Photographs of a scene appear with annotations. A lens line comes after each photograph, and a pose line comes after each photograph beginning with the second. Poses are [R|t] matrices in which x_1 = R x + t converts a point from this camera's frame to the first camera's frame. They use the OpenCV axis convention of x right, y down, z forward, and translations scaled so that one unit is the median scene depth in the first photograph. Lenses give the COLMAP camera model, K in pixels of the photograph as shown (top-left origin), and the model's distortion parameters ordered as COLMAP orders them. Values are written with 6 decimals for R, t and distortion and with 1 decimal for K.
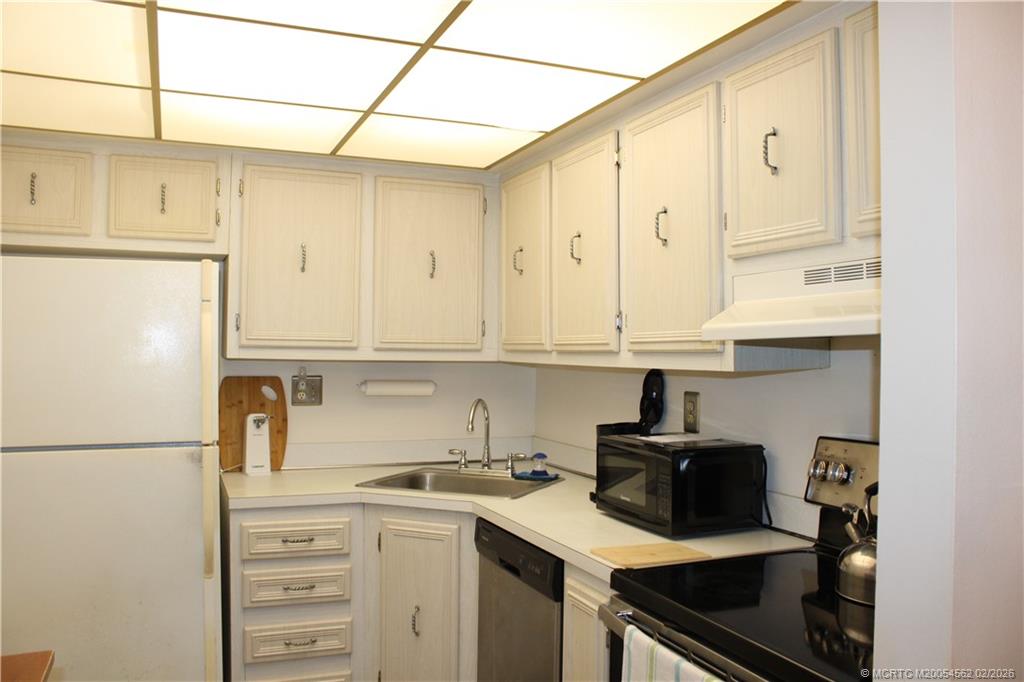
lens RADIAL K [[844.0, 0, 512.0], [0, 844.0, 341.0], [0, 0, 1]] dist [-0.172226, 0.145962]
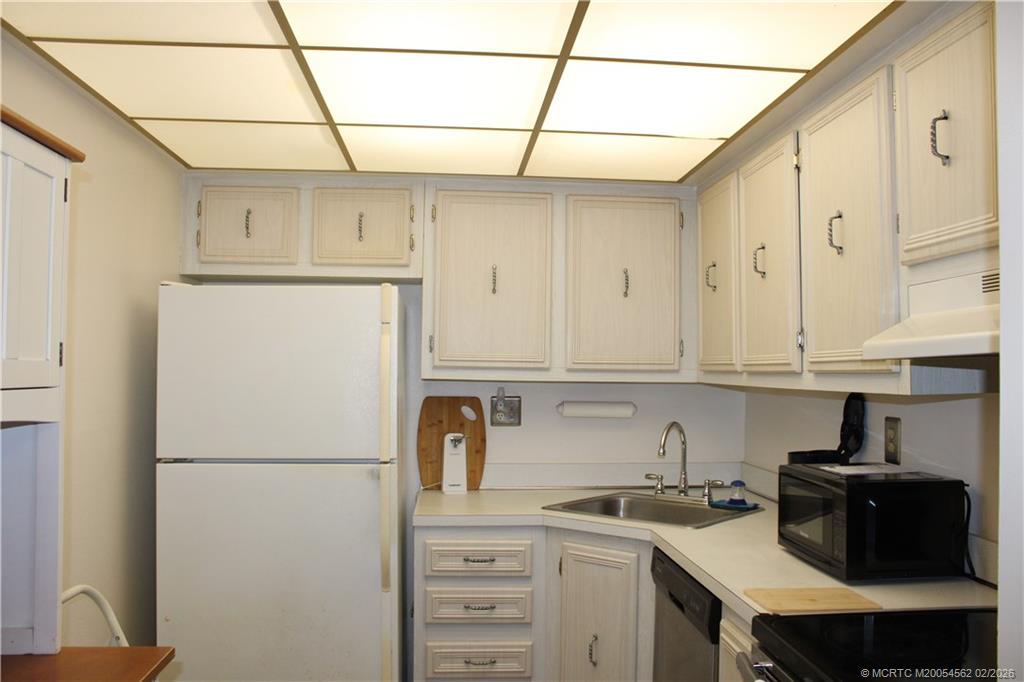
lens RADIAL K [[844.0, 0, 512.0], [0, 844.0, 341.0], [0, 0, 1]] dist [-0.172226, 0.145962]
pose [[0.950508, -0.010064, -0.310536, 0.096349], [0.002353, 0.999680, -0.025197, 0.000484], [0.310691, 0.023219, 0.950227, 0.044200]]
